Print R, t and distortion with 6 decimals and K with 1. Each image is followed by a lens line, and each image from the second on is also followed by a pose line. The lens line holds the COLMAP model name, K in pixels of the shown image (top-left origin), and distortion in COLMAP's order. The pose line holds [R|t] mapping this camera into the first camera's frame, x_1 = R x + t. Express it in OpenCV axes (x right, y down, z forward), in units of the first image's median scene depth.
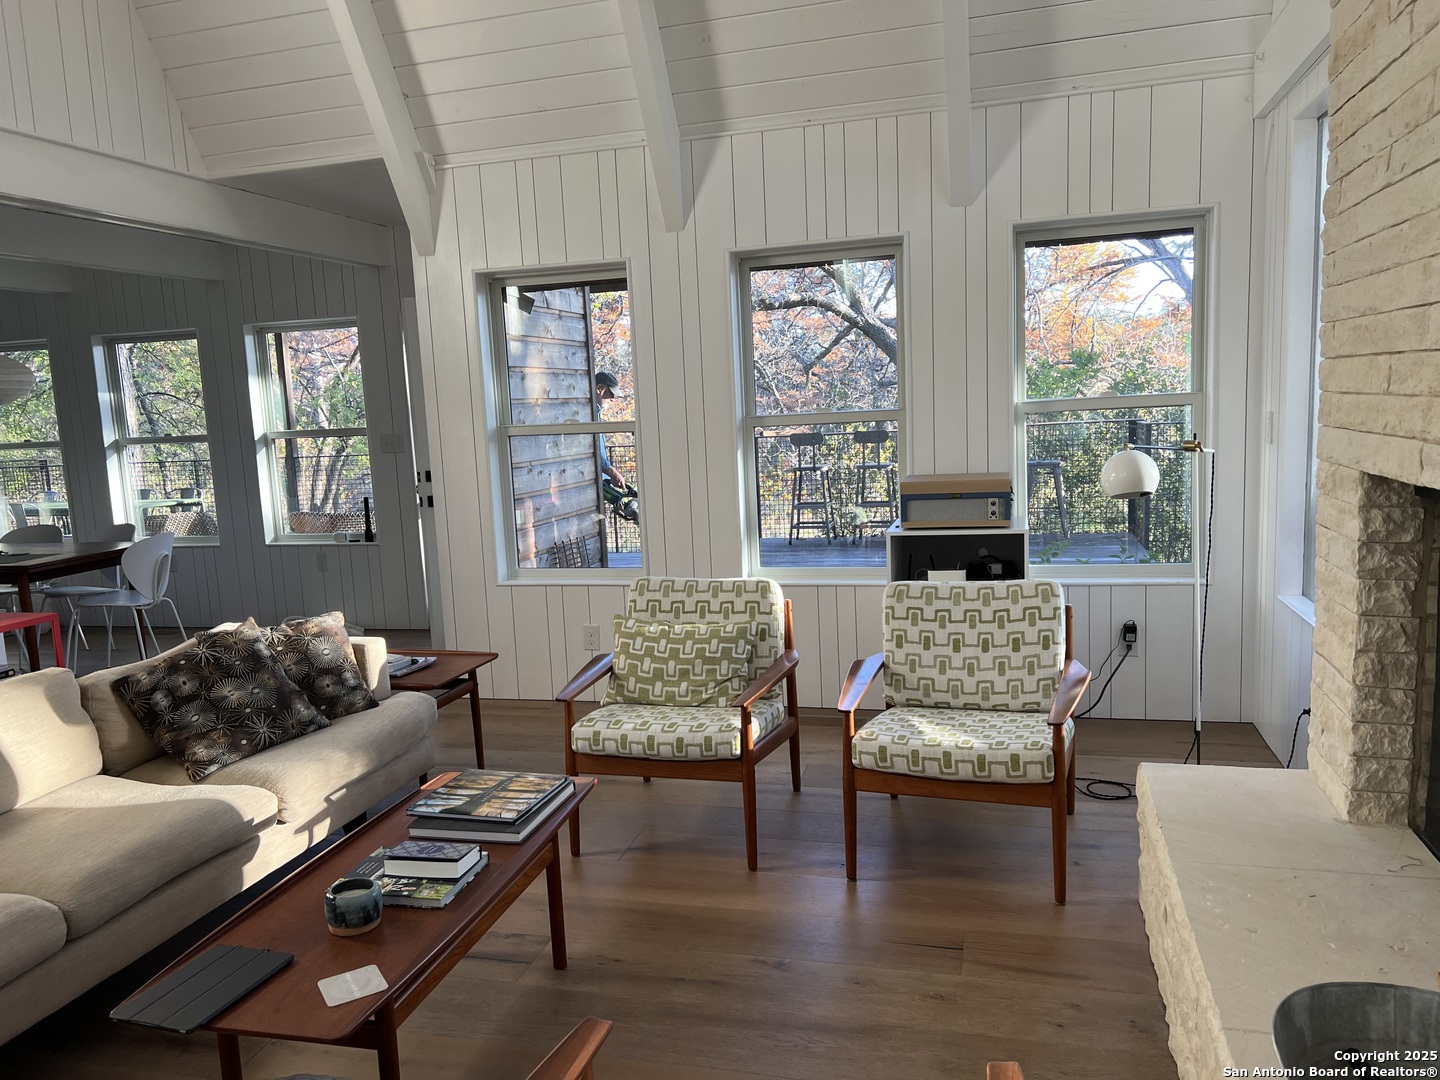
lens RADIAL K [[1081.5, 0, 719.7], [0, 1081.5, 544.5], [0, 0, 1]] dist [-0.005292, -0.001205]
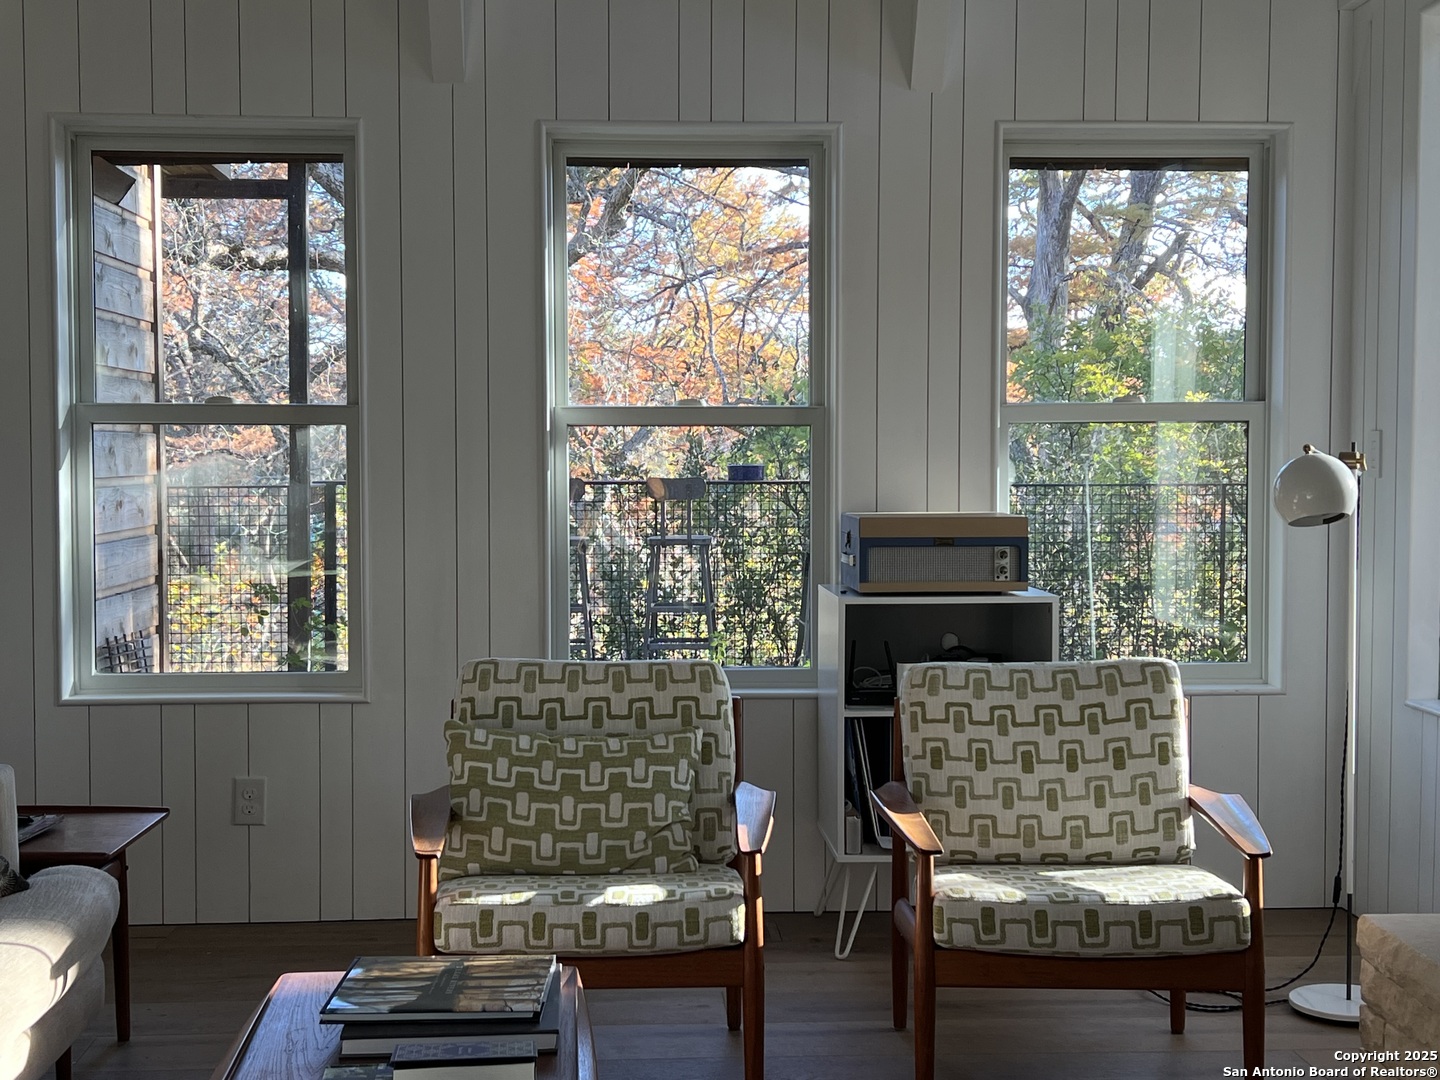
lens RADIAL K [[2013.0, 0, 719.8], [0, 2013.0, 538.8], [0, 0, 1]] dist [0.022737, 0.000000]
pose [[0.942645, 0.031663, 0.332292, -0.340743], [0.000171, 0.995445, -0.095337, 0.075785], [-0.333797, 0.089926, 0.938346, -0.048061]]
